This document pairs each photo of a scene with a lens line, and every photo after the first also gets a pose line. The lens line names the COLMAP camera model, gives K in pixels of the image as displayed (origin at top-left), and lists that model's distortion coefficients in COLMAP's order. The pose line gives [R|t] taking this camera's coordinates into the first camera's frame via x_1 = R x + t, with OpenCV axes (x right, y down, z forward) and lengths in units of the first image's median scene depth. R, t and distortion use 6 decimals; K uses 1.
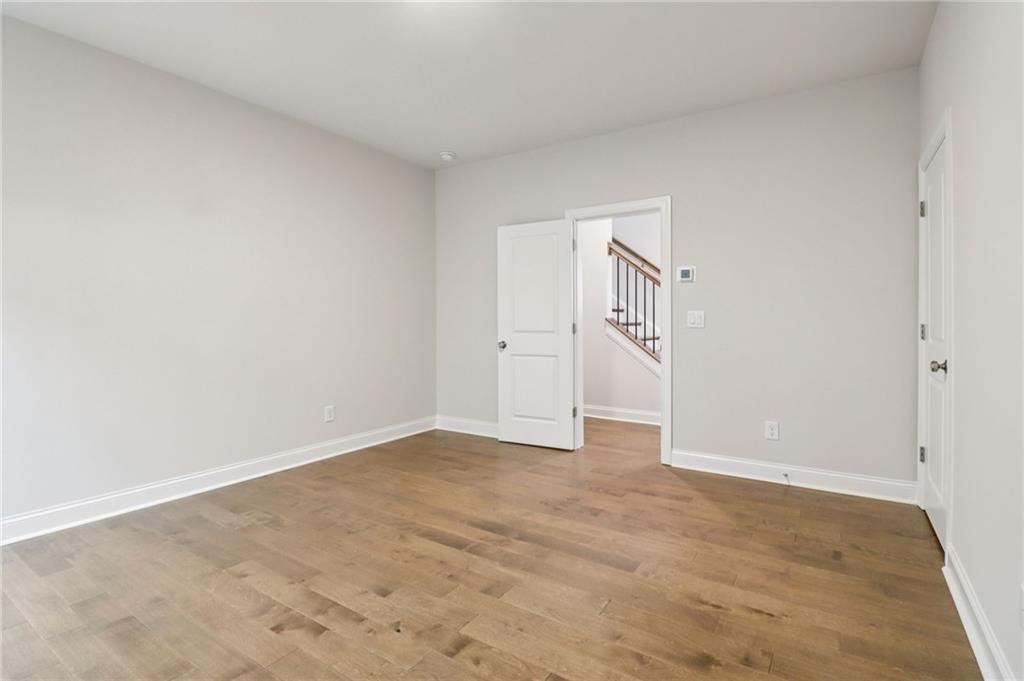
lens RADIAL K [[480.0, 0, 515.4], [0, 480.0, 321.9], [0, 0, 1]] dist [-0.024781, -0.001308]
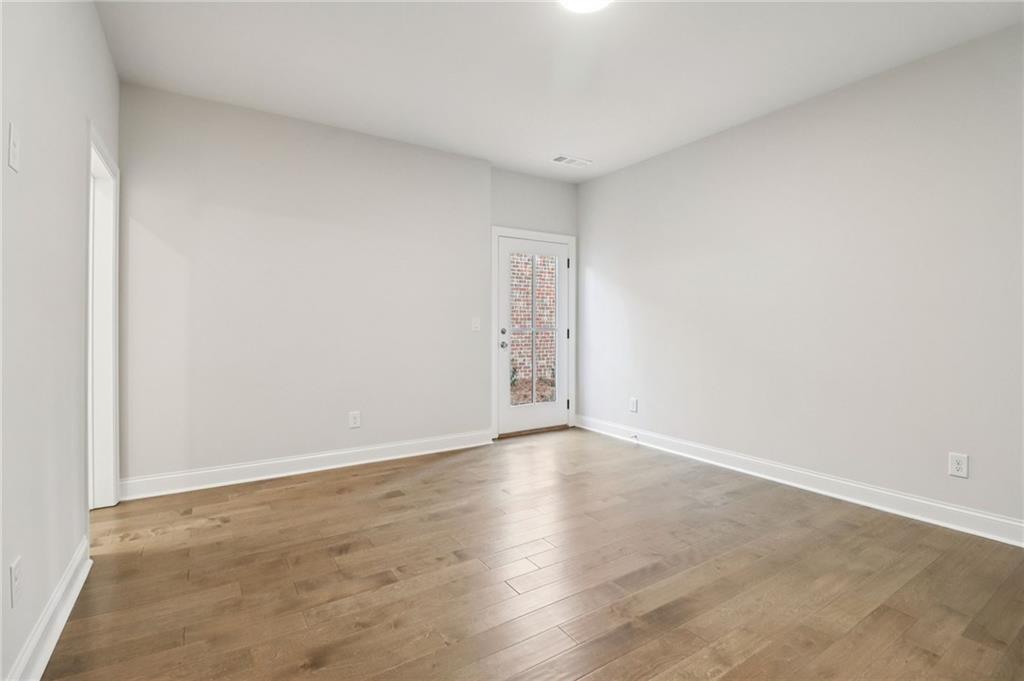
lens RADIAL K [[480.0, 0, 515.4], [0, 480.0, 321.9], [0, 0, 1]] dist [-0.024781, -0.001308]
pose [[-0.390084, 0.000762, -0.920779, 0.705696], [-0.009180, 0.999947, 0.004717, -0.004583], [0.920733, 0.010292, -0.390056, 1.079368]]
